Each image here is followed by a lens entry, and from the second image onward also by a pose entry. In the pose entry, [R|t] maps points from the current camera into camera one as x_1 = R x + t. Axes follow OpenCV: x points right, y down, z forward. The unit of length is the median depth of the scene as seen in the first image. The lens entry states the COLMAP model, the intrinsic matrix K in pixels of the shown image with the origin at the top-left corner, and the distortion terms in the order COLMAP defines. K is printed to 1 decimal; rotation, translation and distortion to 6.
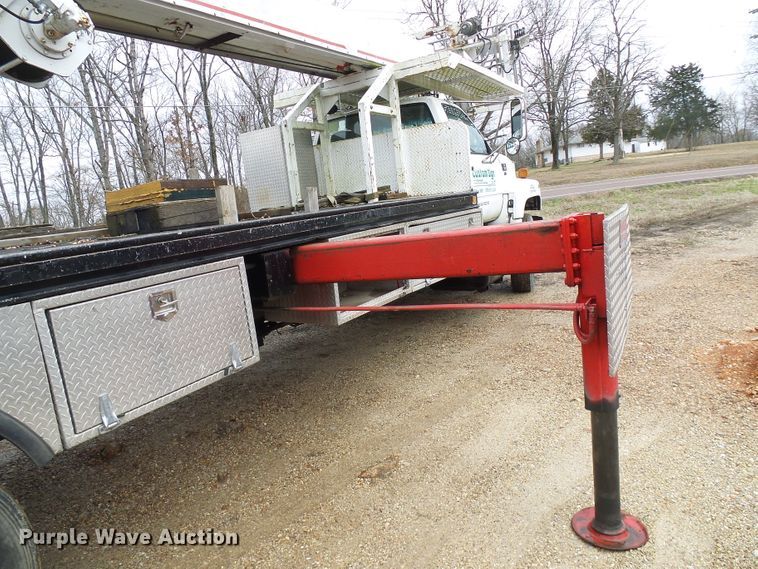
lens RADIAL K [[525.4, 0, 379.0], [0, 525.4, 284.5], [0, 0, 1]] dist [-0.002318, -0.003074]
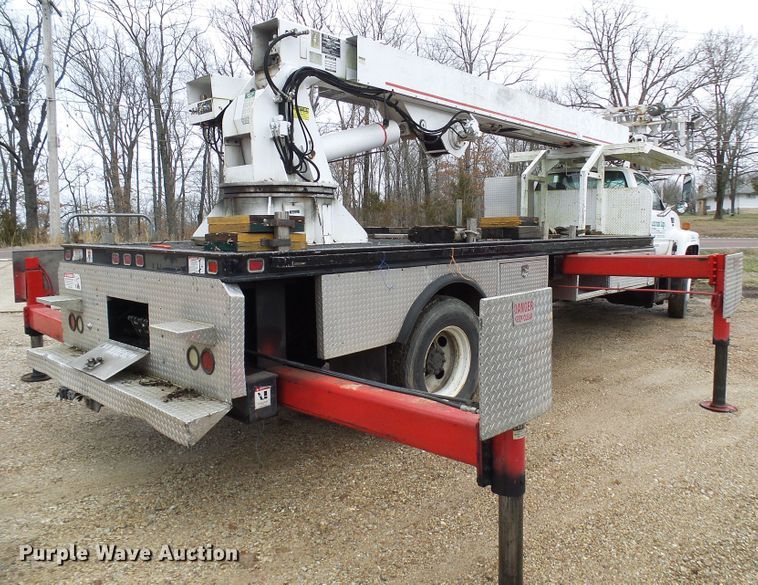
lens RADIAL K [[575.8, 0, 416.1], [0, 575.8, 277.9], [0, 0, 1]] dist [-0.003672, 0.004555]
pose [[0.980769, 0.126102, -0.148966, -0.186643], [-0.135849, 0.989081, -0.057133, 0.105027], [0.140135, 0.076271, 0.987190, -0.590427]]
